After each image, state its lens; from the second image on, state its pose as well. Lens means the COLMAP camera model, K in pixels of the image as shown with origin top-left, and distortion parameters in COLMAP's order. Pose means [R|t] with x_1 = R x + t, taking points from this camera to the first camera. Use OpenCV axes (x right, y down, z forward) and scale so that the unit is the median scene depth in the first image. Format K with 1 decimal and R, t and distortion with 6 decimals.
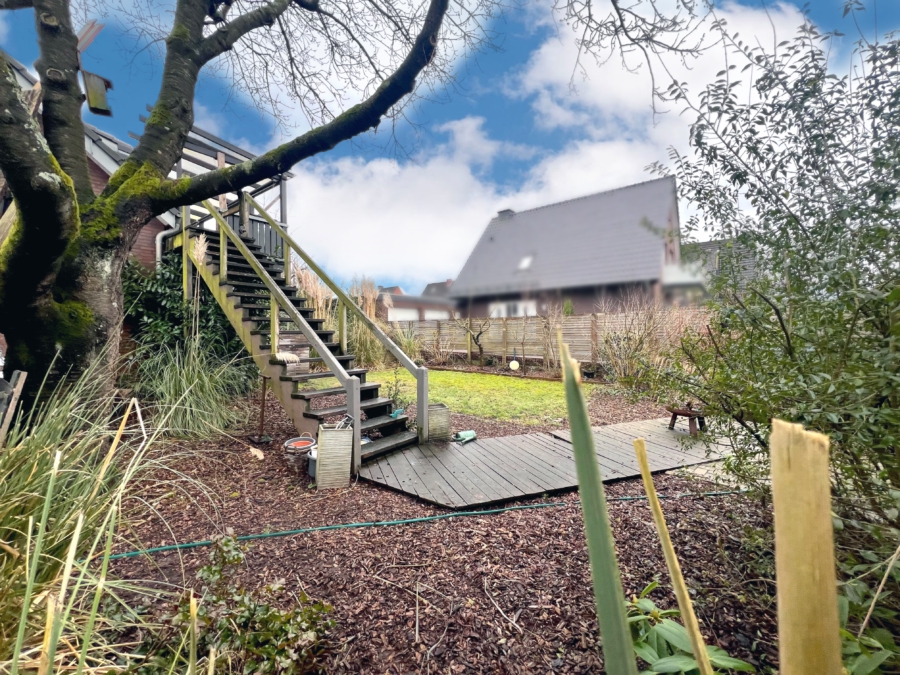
lens RADIAL K [[359.6, 0, 450.0], [0, 359.6, 337.5], [0, 0, 1]] dist [-0.000099, -0.000115]
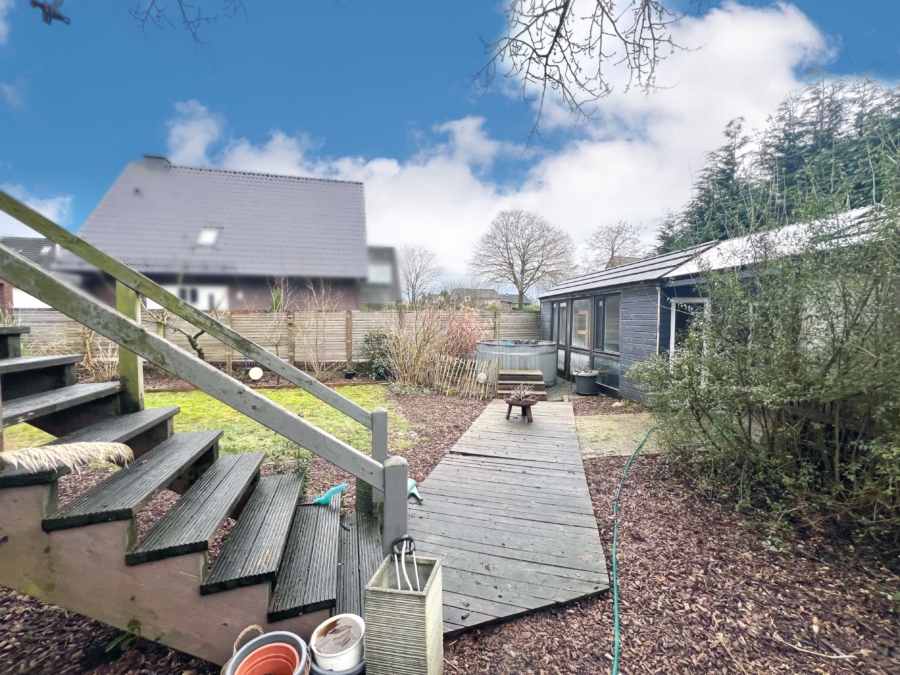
lens RADIAL K [[359.6, 0, 450.0], [0, 359.6, 337.5], [0, 0, 1]] dist [-0.000099, -0.000115]
pose [[0.597449, -0.034338, 0.801171, -0.146239], [0.008843, 0.999304, 0.036235, -0.018753], [-0.801858, -0.014564, 0.597337, 0.148652]]
